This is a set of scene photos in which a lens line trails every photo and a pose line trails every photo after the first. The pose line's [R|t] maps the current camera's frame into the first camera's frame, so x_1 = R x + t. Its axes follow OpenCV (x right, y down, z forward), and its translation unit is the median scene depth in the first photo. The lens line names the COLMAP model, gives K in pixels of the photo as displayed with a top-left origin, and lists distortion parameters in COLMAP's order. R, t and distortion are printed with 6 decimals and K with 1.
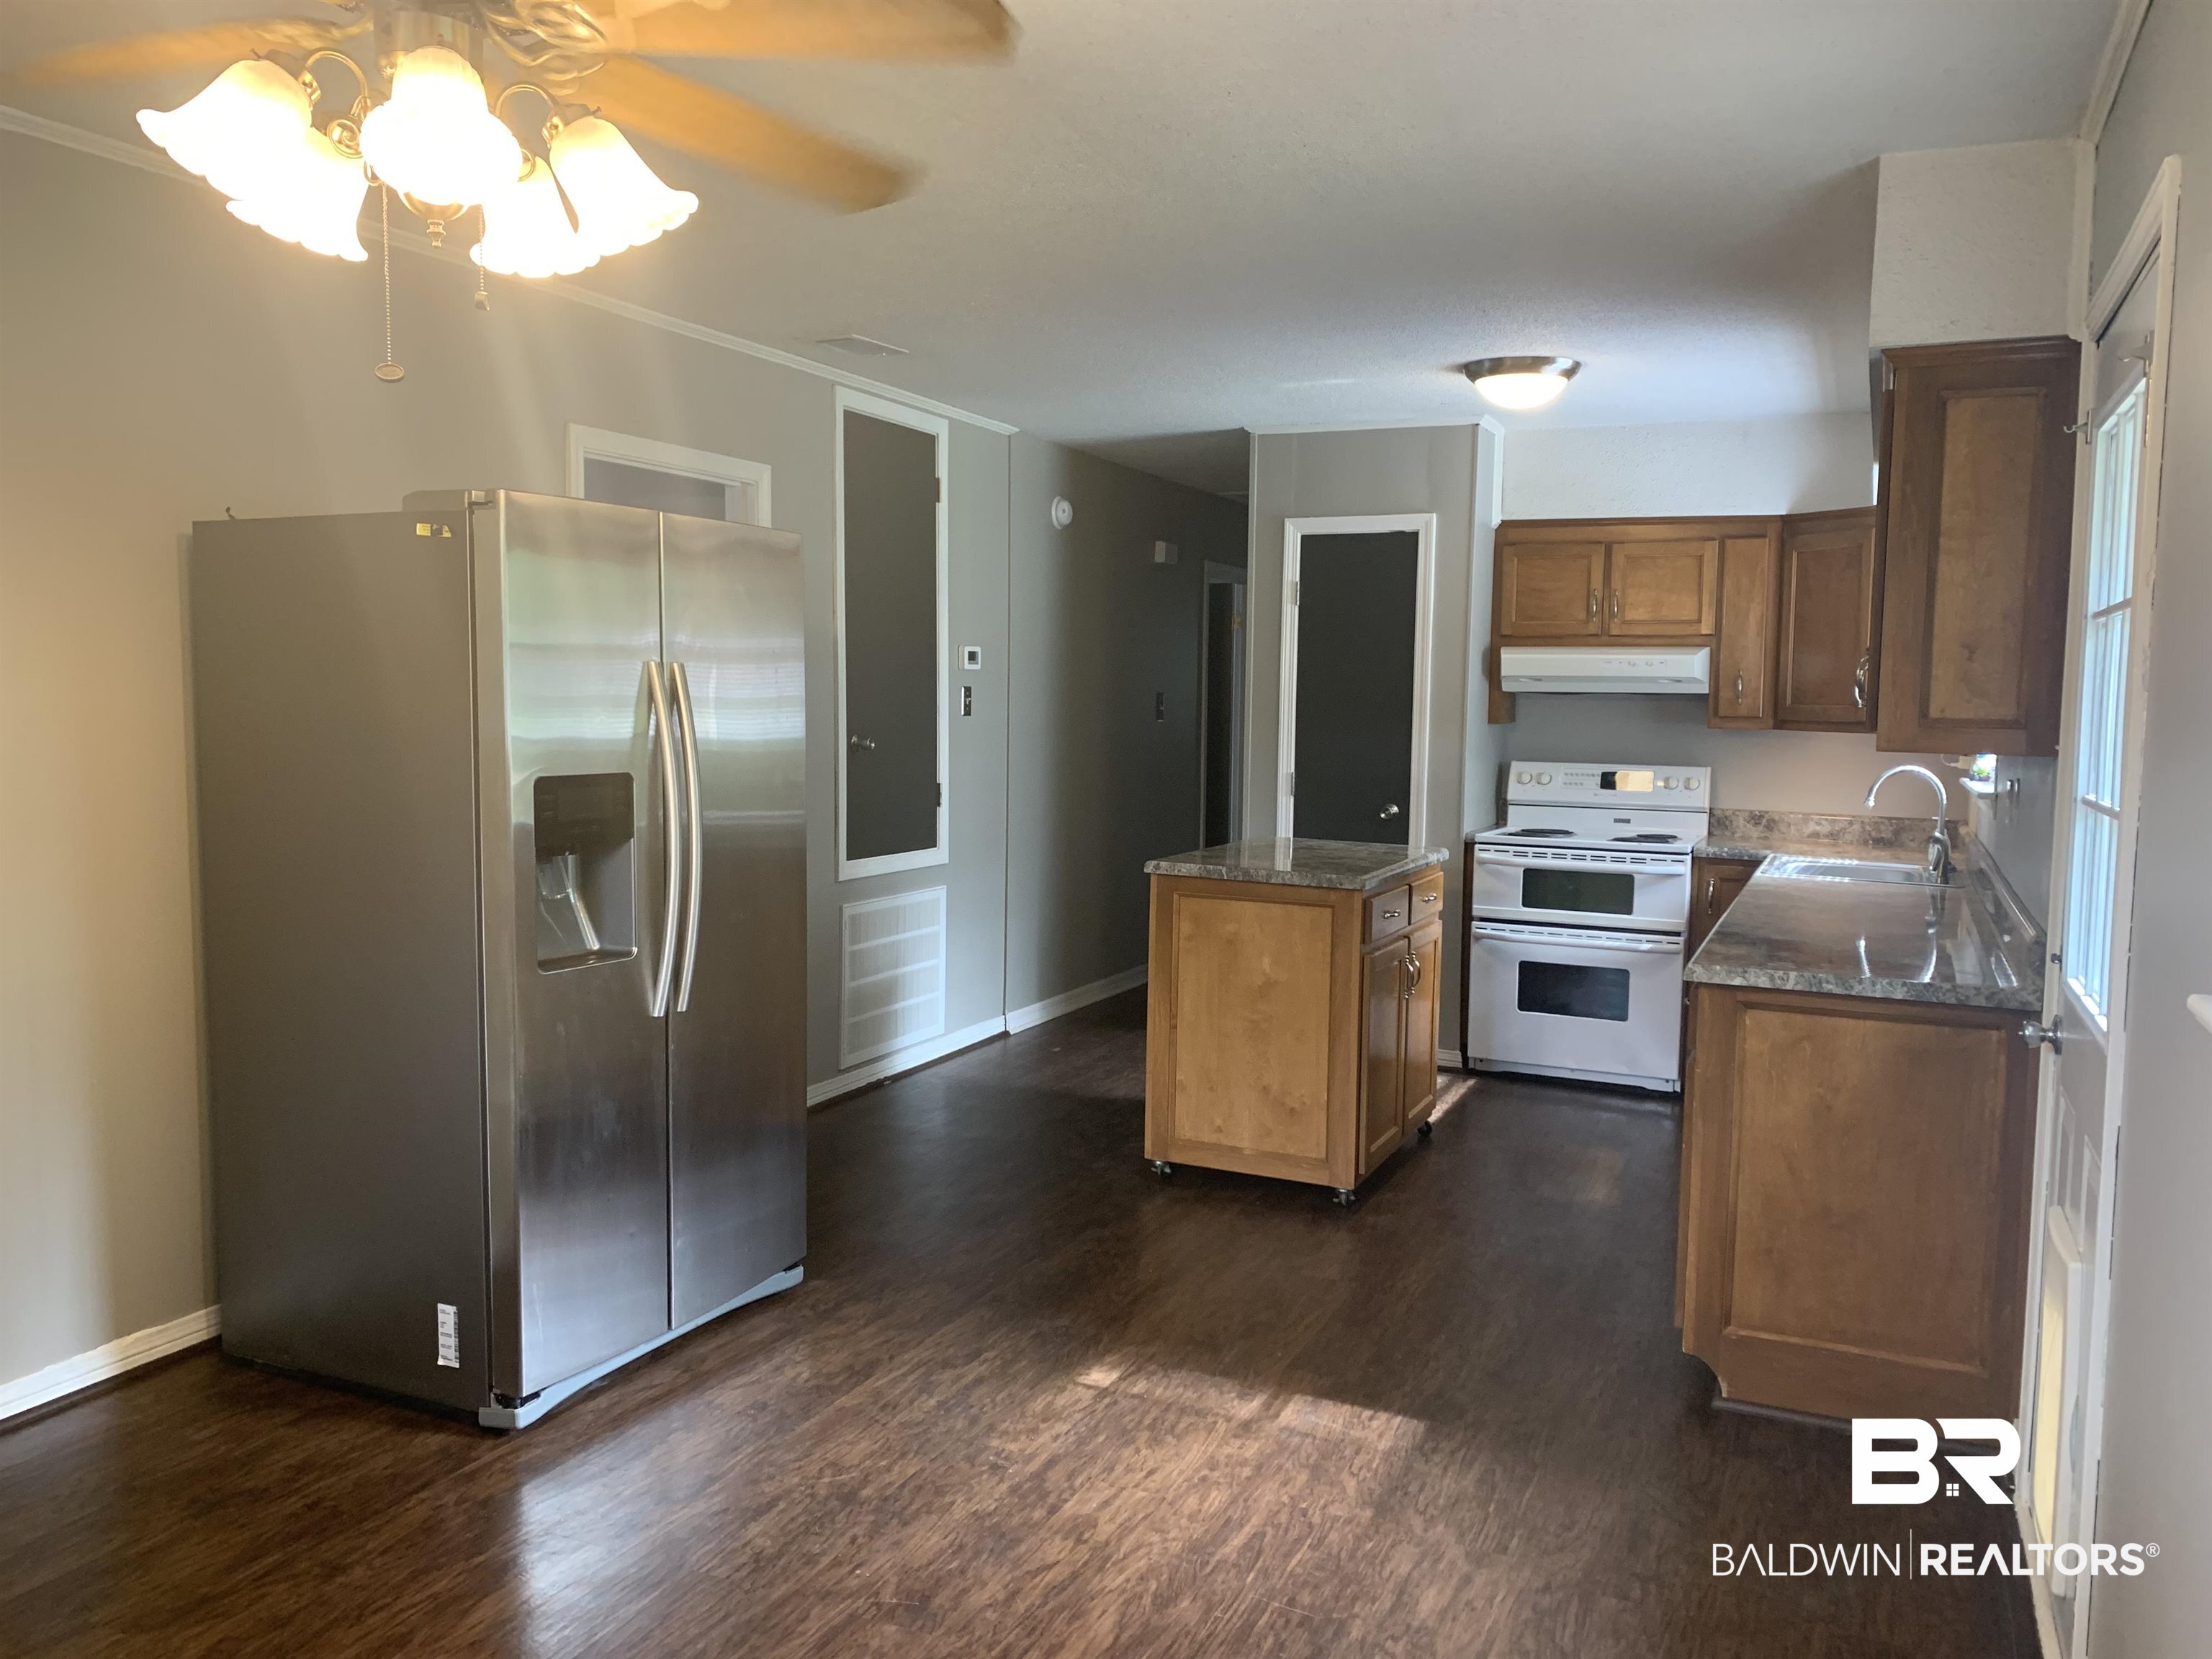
lens RADIAL K [[1671.3, 0, 1115.3], [0, 1671.3, 823.5], [0, 0, 1]] dist [0.073633, -0.116315]
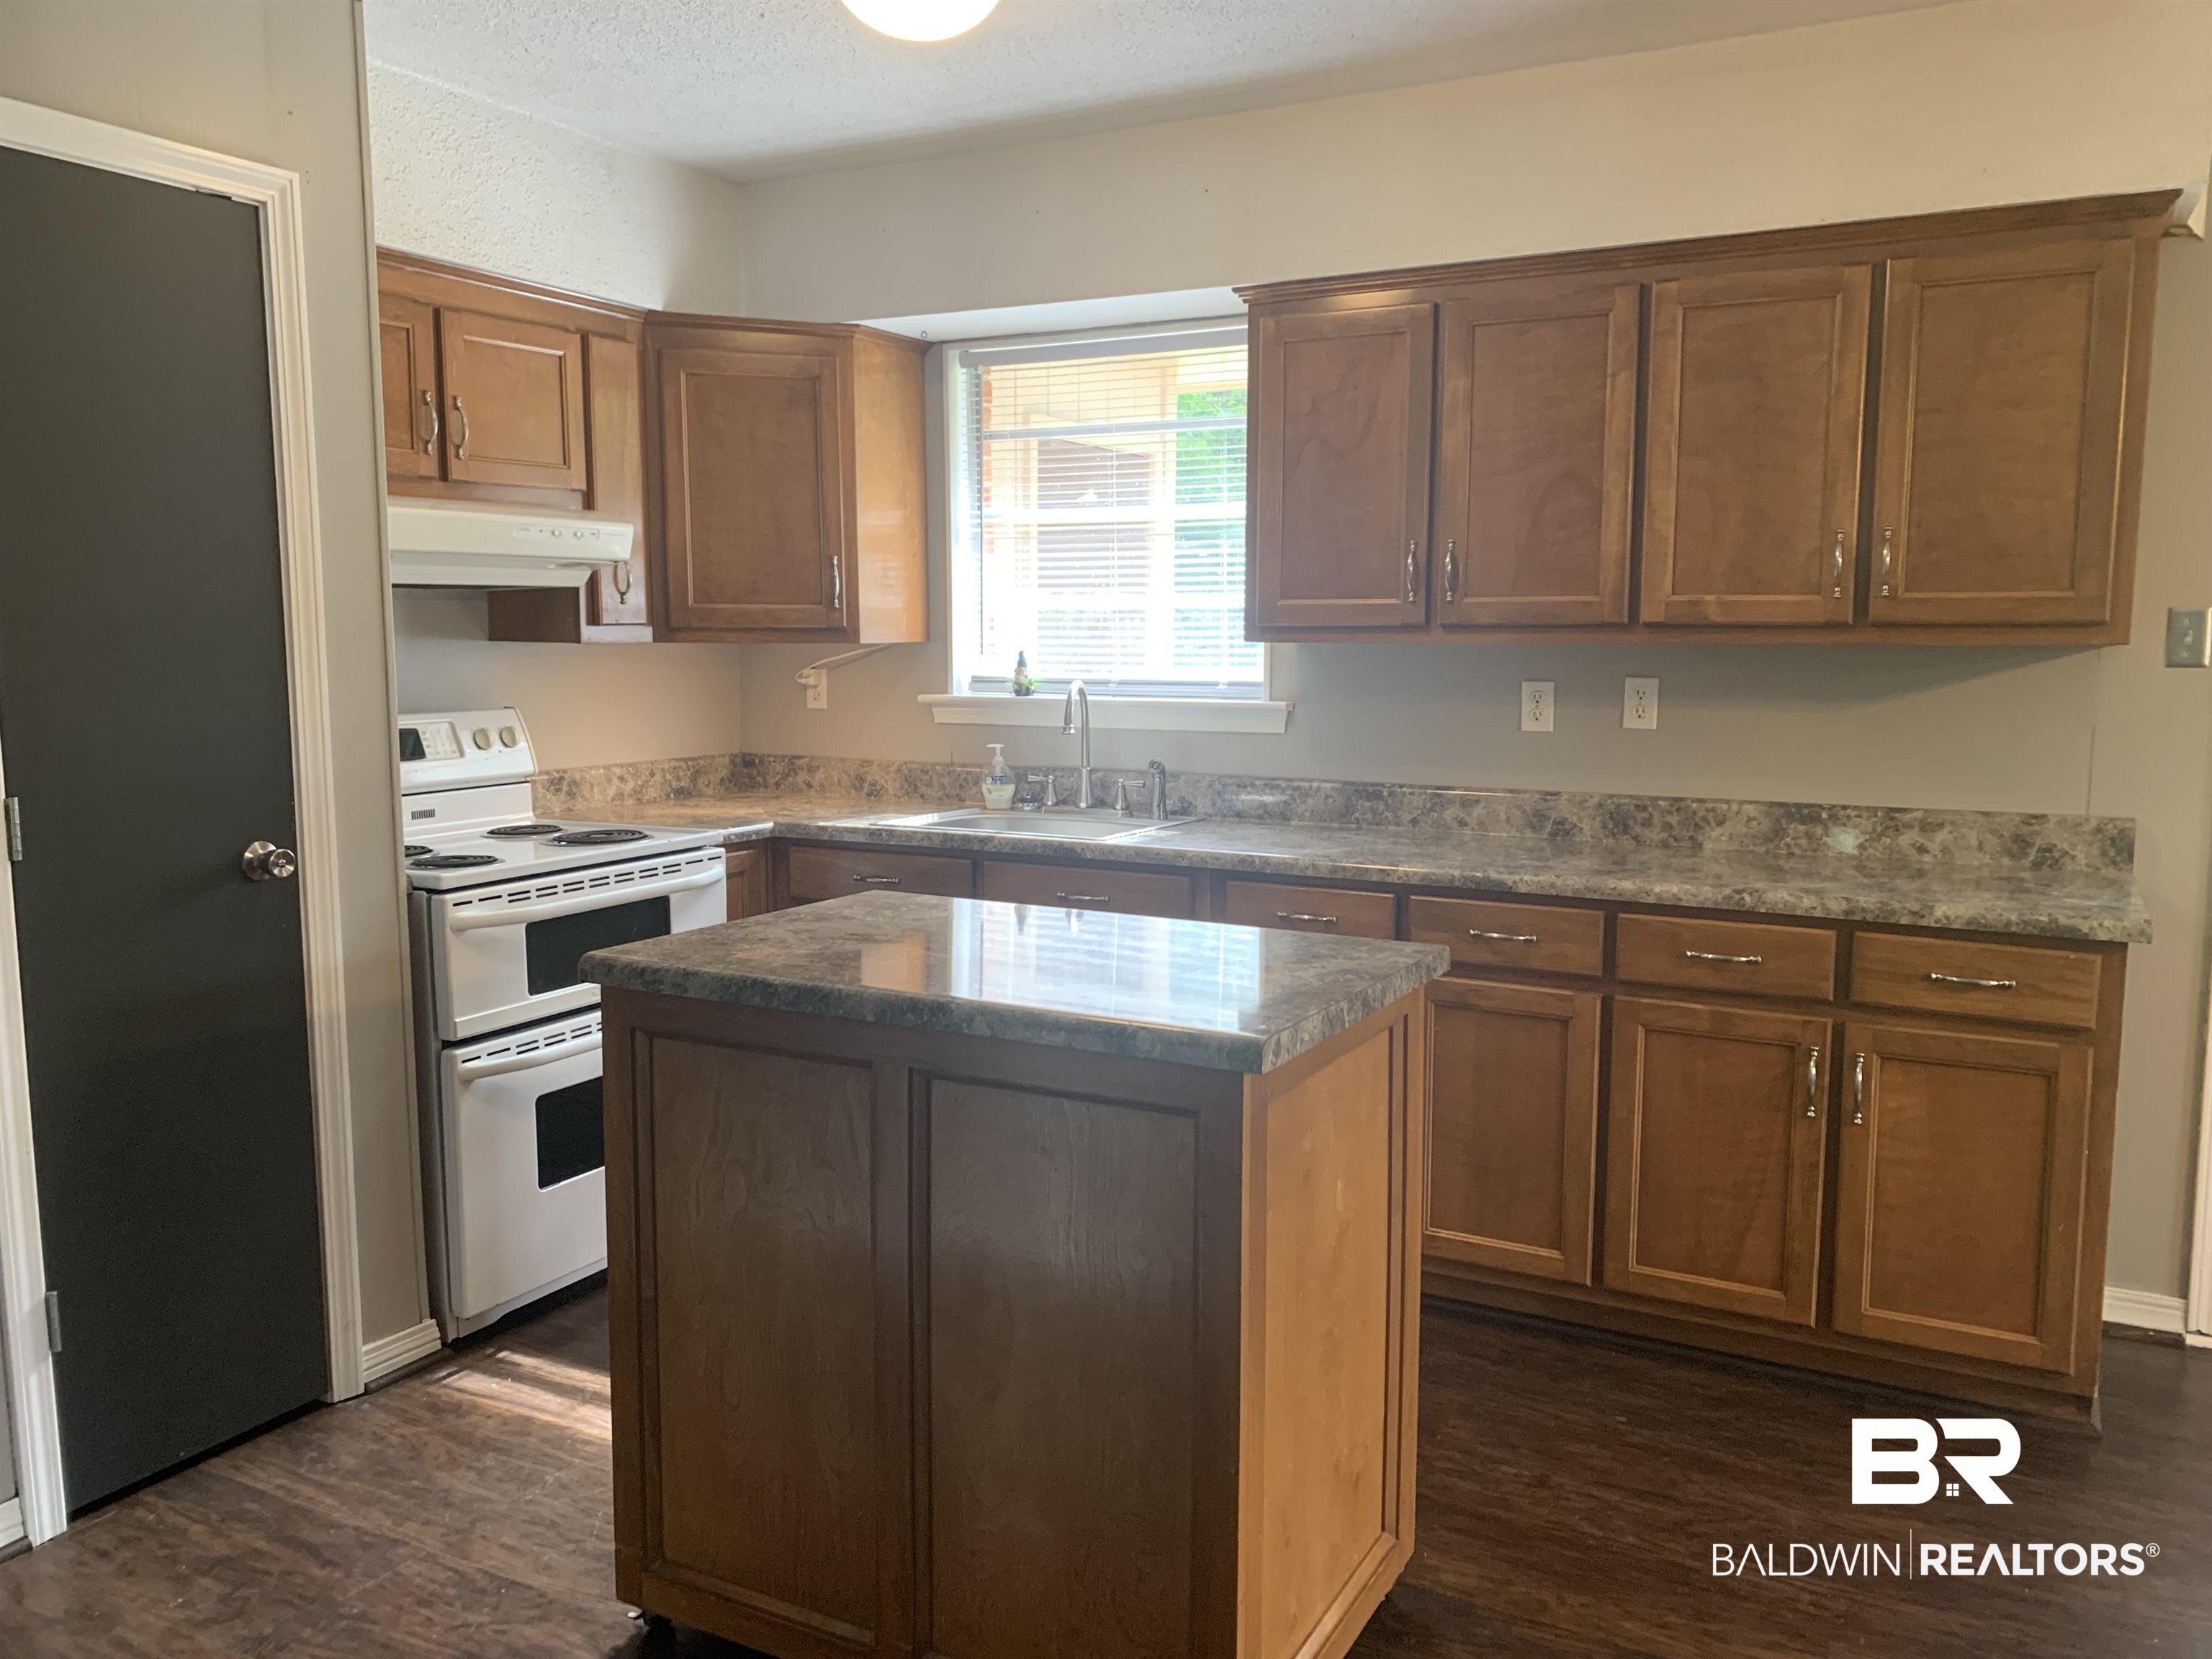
lens RADIAL K [[1671.3, 0, 1115.3], [0, 1671.3, 823.5], [0, 0, 1]] dist [0.073633, -0.116315]
pose [[0.070312, -0.137648, 0.987982, -0.254773], [0.082775, 0.987823, 0.131734, -0.057053], [-0.994085, 0.072518, 0.080850, 0.765653]]
